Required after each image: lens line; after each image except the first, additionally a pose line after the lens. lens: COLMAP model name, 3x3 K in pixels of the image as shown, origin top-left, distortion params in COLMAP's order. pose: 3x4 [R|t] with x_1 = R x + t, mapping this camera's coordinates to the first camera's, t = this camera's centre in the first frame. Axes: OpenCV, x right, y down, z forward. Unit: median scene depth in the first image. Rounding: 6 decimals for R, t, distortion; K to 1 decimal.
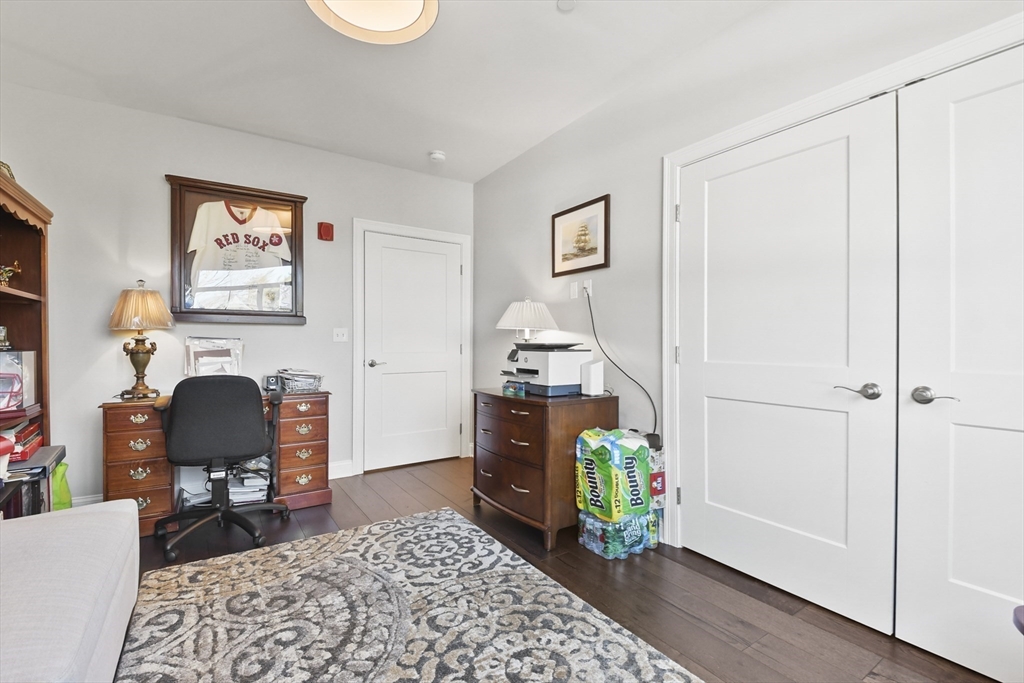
lens RADIAL K [[450.5, 0, 512.0], [0, 450.5, 341.5], [0, 0, 1]] dist [-0.000166, -0.005723]
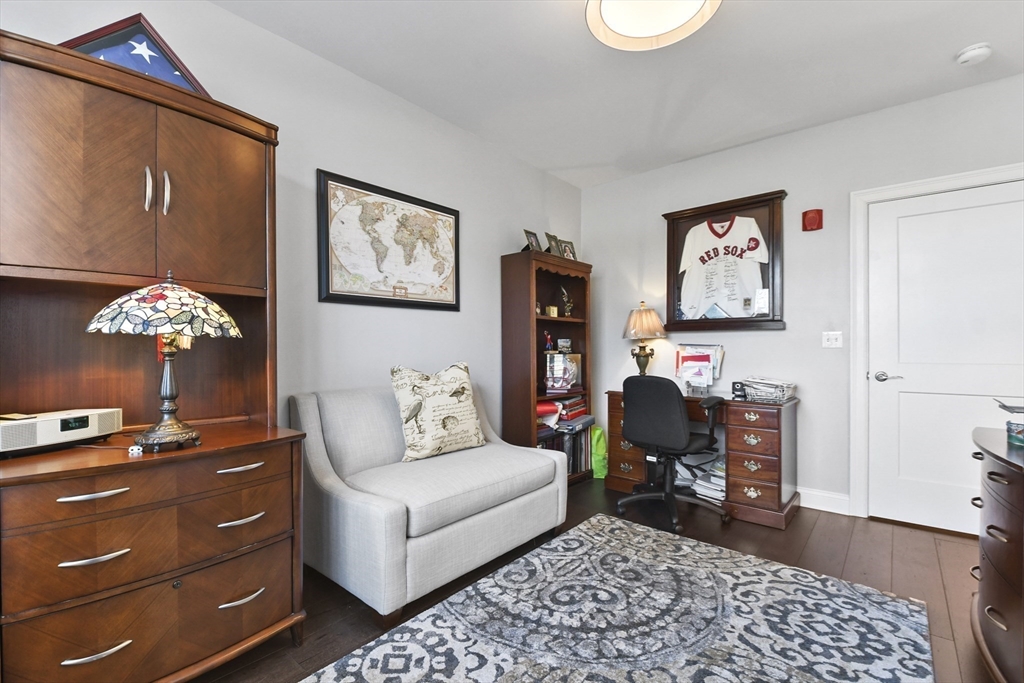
lens RADIAL K [[455.7, 0, 505.3], [0, 455.7, 345.4], [0, 0, 1]] dist [0.033818, -0.018887]
pose [[0.270484, -0.006978, -0.962699, 0.456123], [0.002575, 0.999975, -0.006525, 0.000138], [0.962721, -0.000714, 0.270496, 0.317800]]
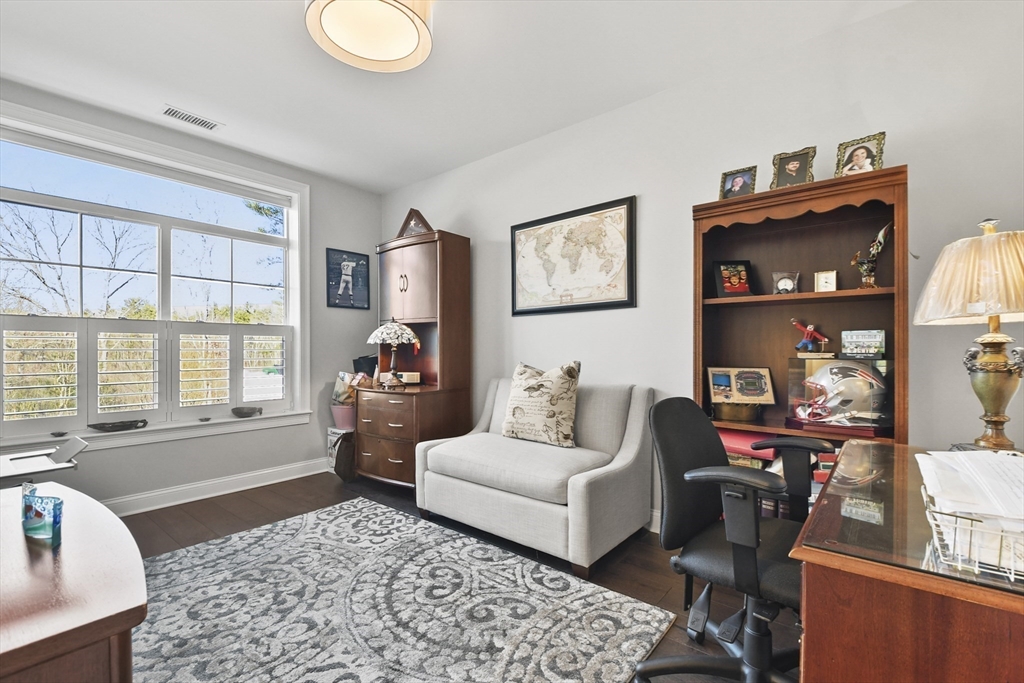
lens RADIAL K [[455.7, 0, 505.3], [0, 455.7, 345.4], [0, 0, 1]] dist [0.033818, -0.018887]
pose [[-0.960970, -0.001952, -0.276645, -0.245018], [0.000709, 0.999954, -0.009519, 0.003159], [0.276651, -0.009343, -0.960925, 1.689602]]
